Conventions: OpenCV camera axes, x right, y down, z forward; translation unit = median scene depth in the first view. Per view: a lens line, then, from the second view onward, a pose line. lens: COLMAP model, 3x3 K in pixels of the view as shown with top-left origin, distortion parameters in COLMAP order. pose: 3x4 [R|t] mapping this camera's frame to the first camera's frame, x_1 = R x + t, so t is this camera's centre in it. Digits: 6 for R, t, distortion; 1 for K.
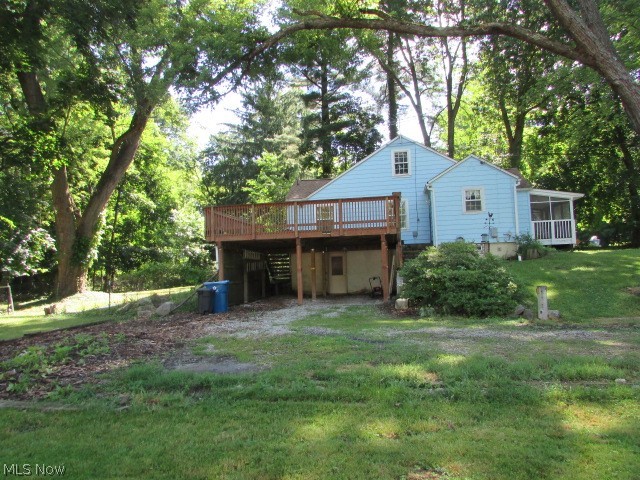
lens RADIAL K [[478.6, 0, 320.0], [0, 478.6, 240.0], [0, 0, 1]] dist [-0.004498, -0.002635]
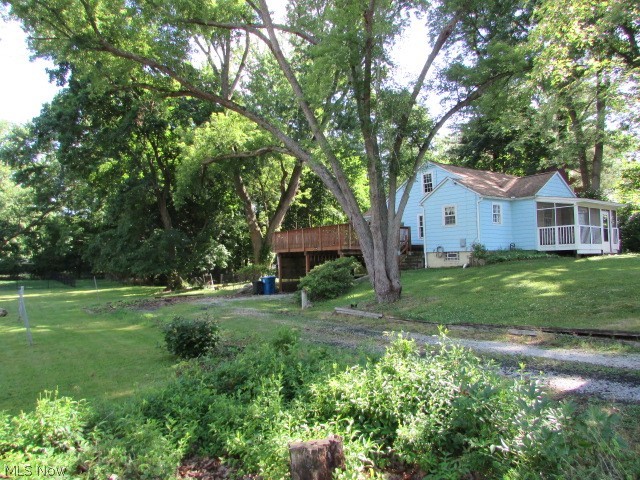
lens RADIAL K [[478.6, 0, 320.0], [0, 478.6, 240.0], [0, 0, 1]] dist [-0.004498, -0.002635]
pose [[0.708089, -0.011134, -0.706036, 0.847402], [0.048187, 0.998307, 0.032584, -0.069448], [0.704477, -0.057095, 0.707426, -0.074228]]
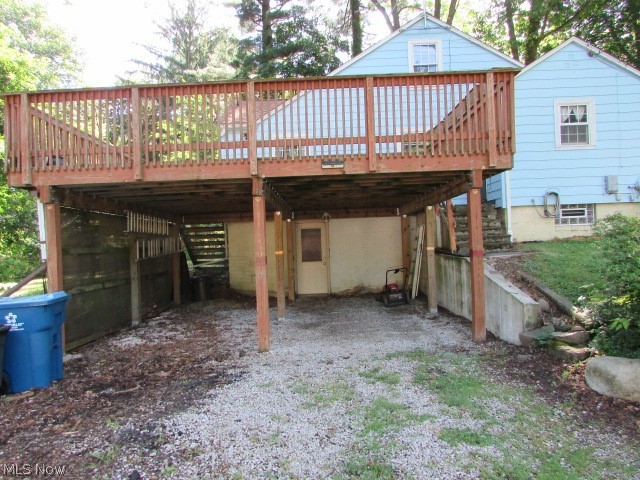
lens RADIAL K [[478.6, 0, 320.0], [0, 478.6, 240.0], [0, 0, 1]] dist [-0.004498, -0.002635]
pose [[0.988588, -0.002613, 0.150622, -0.040530], [-0.005363, 0.998605, 0.052526, 0.018865], [-0.150549, -0.052734, 0.987195, 0.456592]]
